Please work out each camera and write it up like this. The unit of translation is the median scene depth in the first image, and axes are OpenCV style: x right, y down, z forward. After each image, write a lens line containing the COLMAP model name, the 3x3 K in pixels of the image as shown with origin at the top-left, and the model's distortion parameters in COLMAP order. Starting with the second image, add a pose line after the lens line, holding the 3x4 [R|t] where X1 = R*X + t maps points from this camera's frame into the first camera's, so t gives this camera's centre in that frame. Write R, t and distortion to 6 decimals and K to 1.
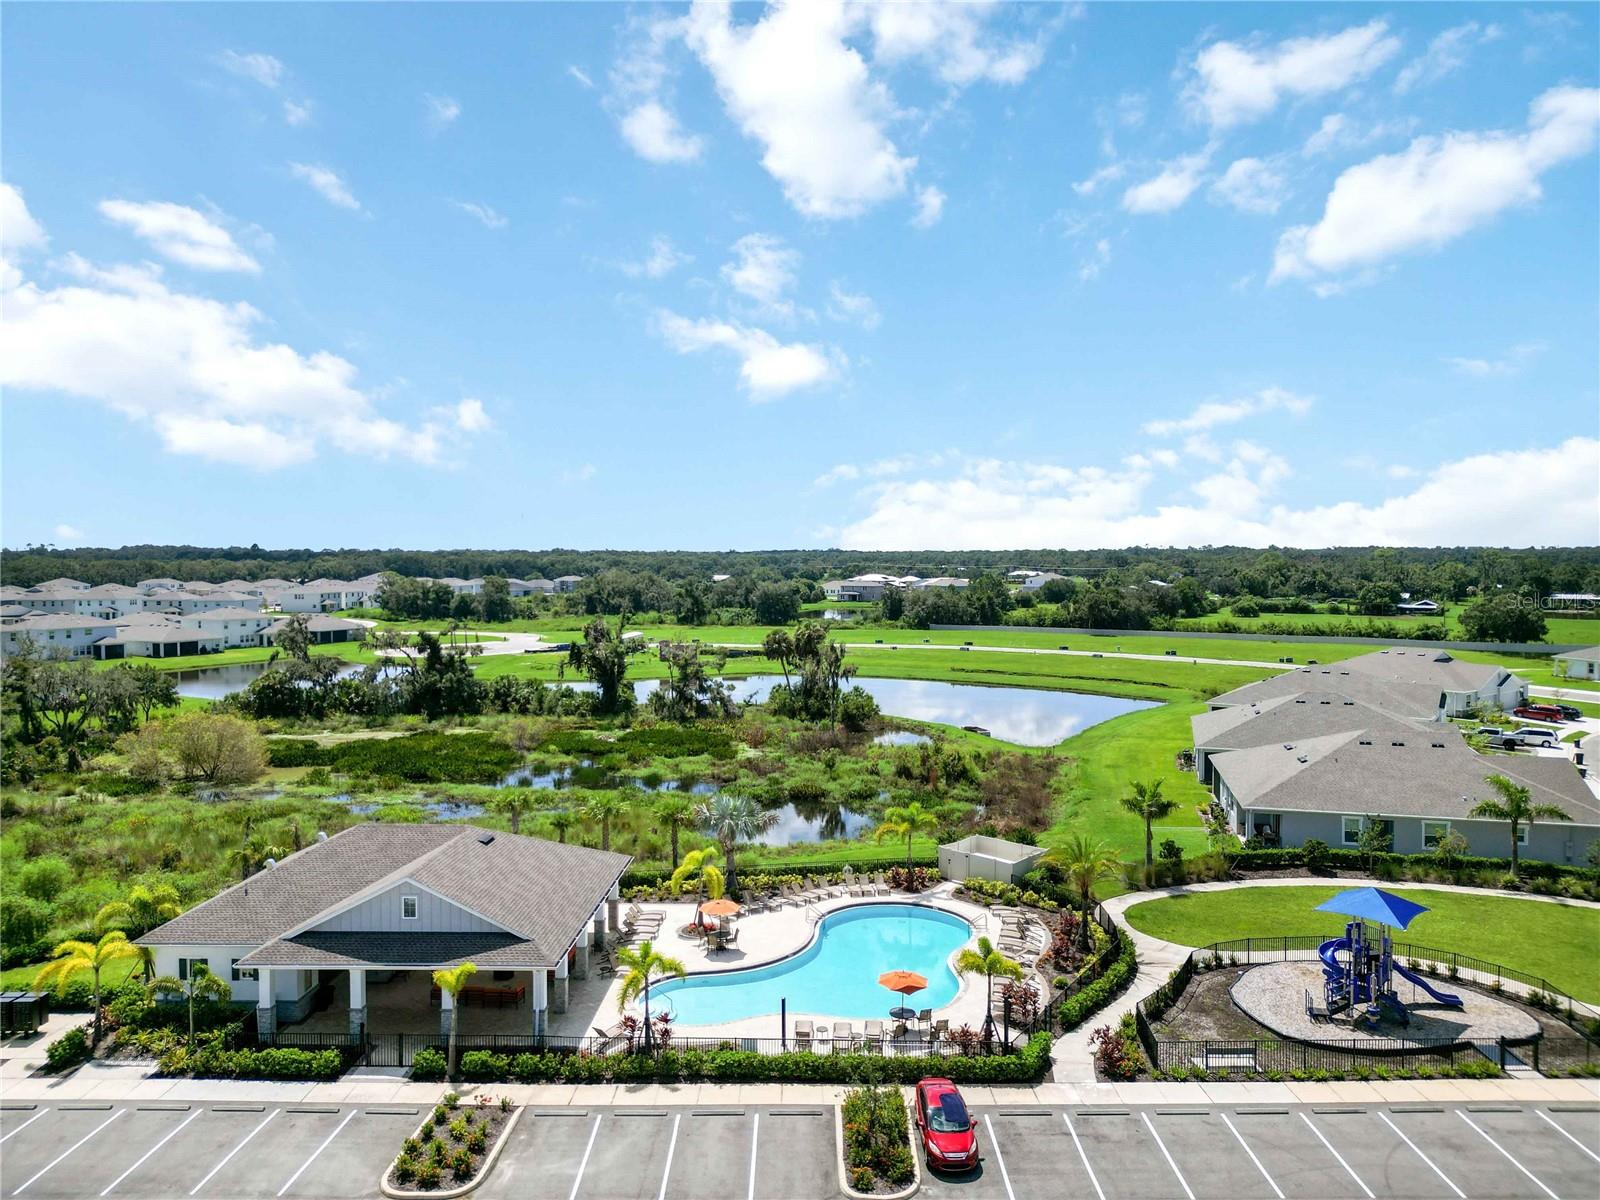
lens RADIAL K [[1125.8, 0, 800.0], [0, 1125.8, 600.0], [0, 0, 1]] dist [0.063007, -0.049879]
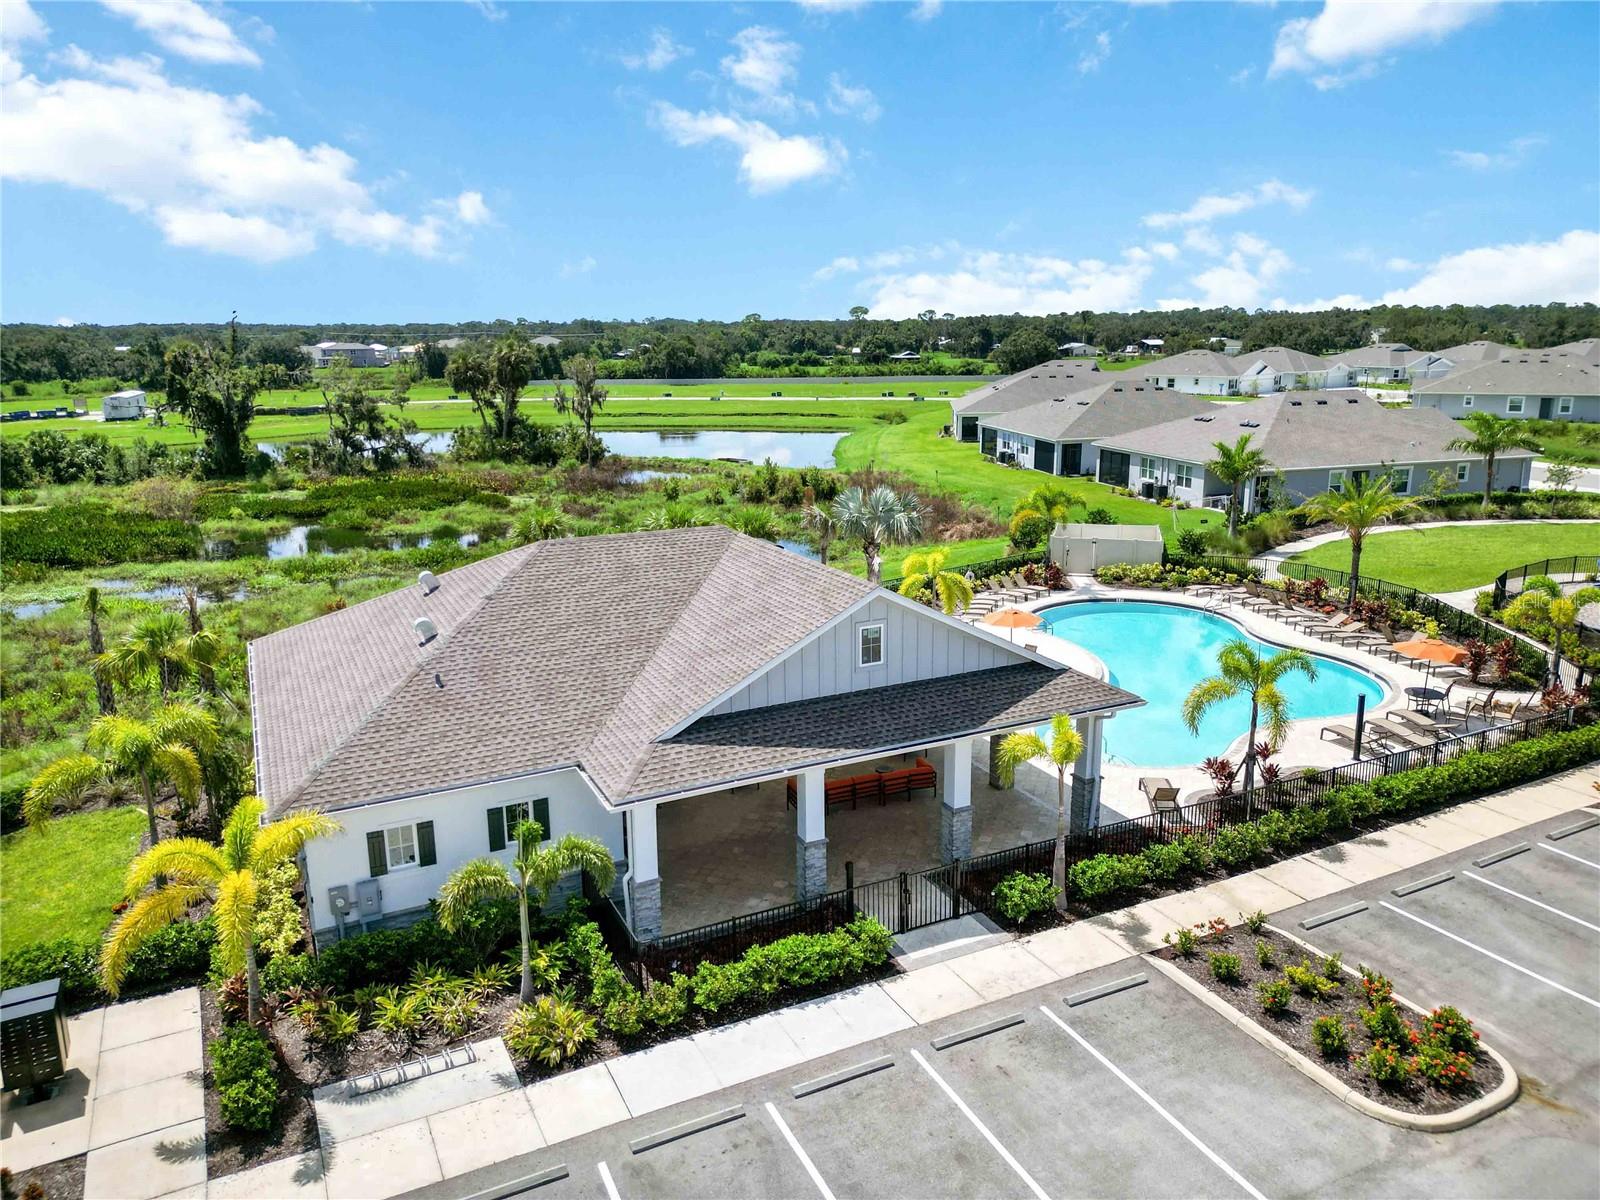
lens RADIAL K [[1125.8, 0, 800.0], [0, 1125.8, 600.0], [0, 0, 1]] dist [0.063007, -0.049879]
pose [[0.879054, -0.122048, 0.460835, -0.598841], [0.033138, 0.979978, 0.196327, 0.143289], [-0.475570, -0.157311, 0.865498, 0.554251]]
